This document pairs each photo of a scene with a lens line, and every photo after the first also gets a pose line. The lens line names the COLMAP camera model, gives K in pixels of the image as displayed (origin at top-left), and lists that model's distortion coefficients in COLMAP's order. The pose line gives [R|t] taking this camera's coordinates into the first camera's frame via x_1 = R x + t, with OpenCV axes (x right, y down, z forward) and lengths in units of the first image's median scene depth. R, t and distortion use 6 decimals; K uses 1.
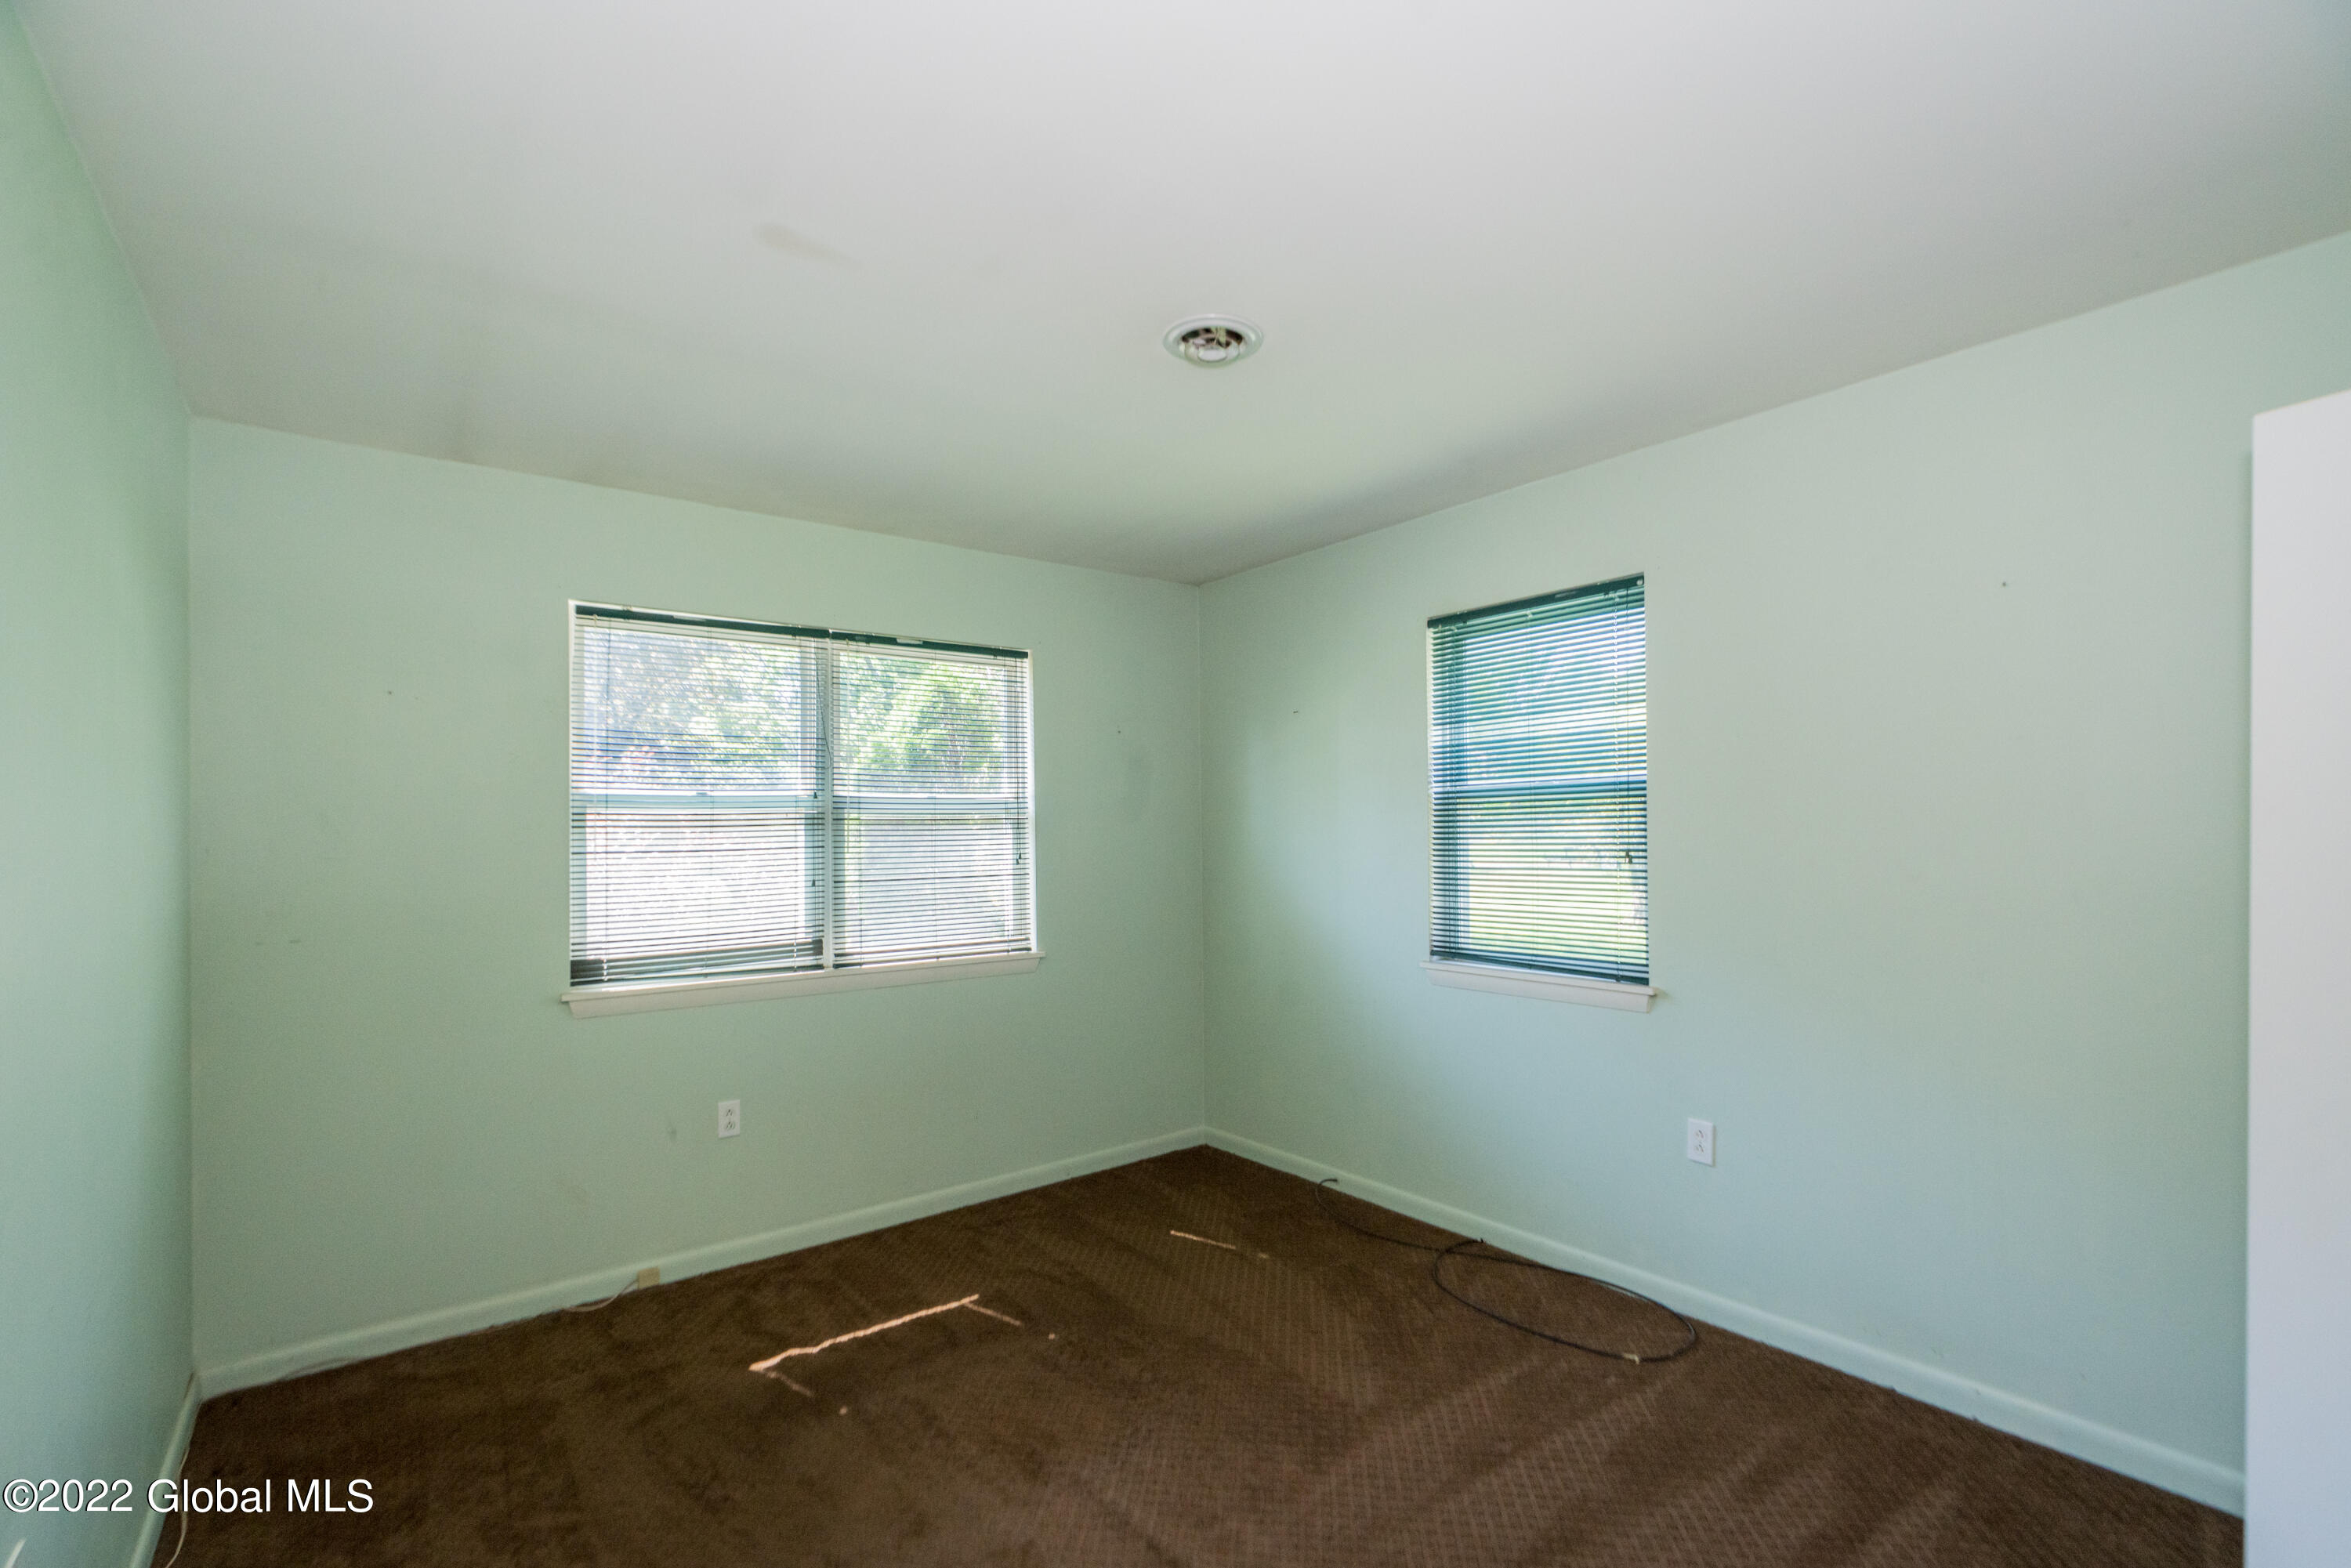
lens RADIAL K [[1041.3, 0, 1175.7], [0, 1041.3, 815.2], [0, 0, 1]] dist [-0.000050, 0.000862]
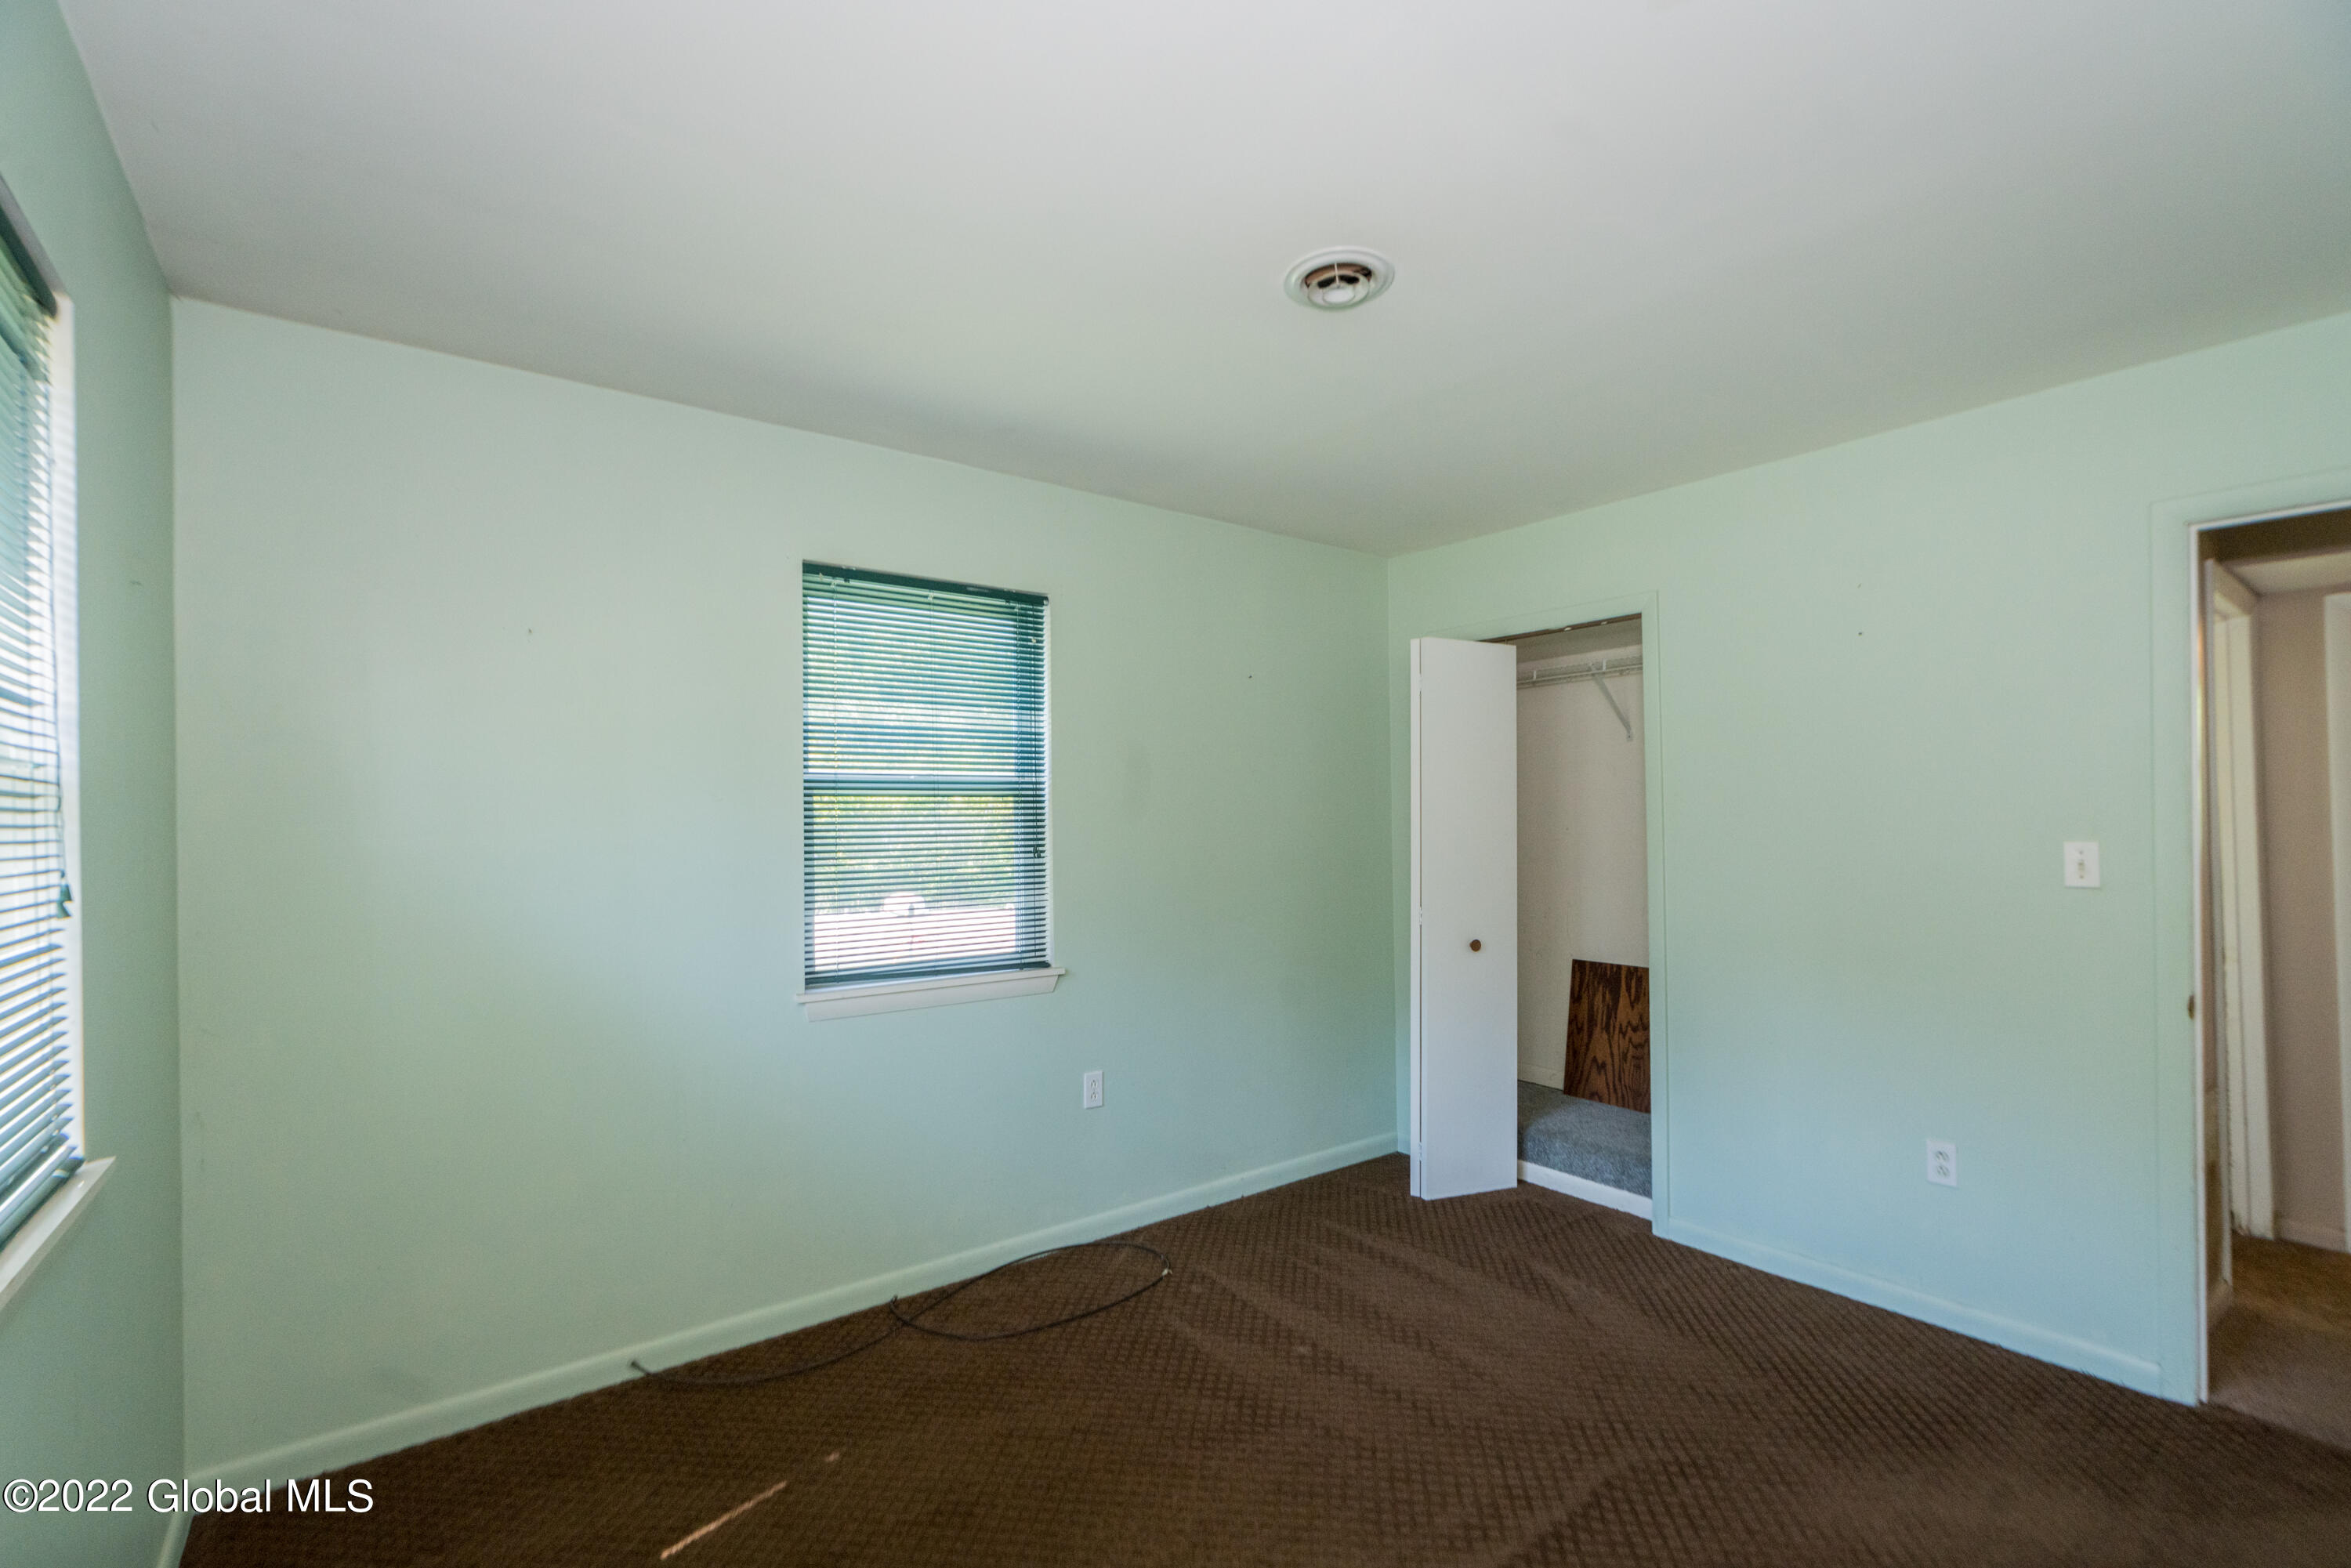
lens RADIAL K [[1041.3, 0, 1175.7], [0, 1041.3, 815.2], [0, 0, 1]] dist [-0.000050, 0.000862]
pose [[0.014337, 0.022094, 0.999653, -0.620897], [-0.003863, 0.999750, -0.022041, 0.024549], [-0.999890, -0.003545, 0.014419, 0.805910]]
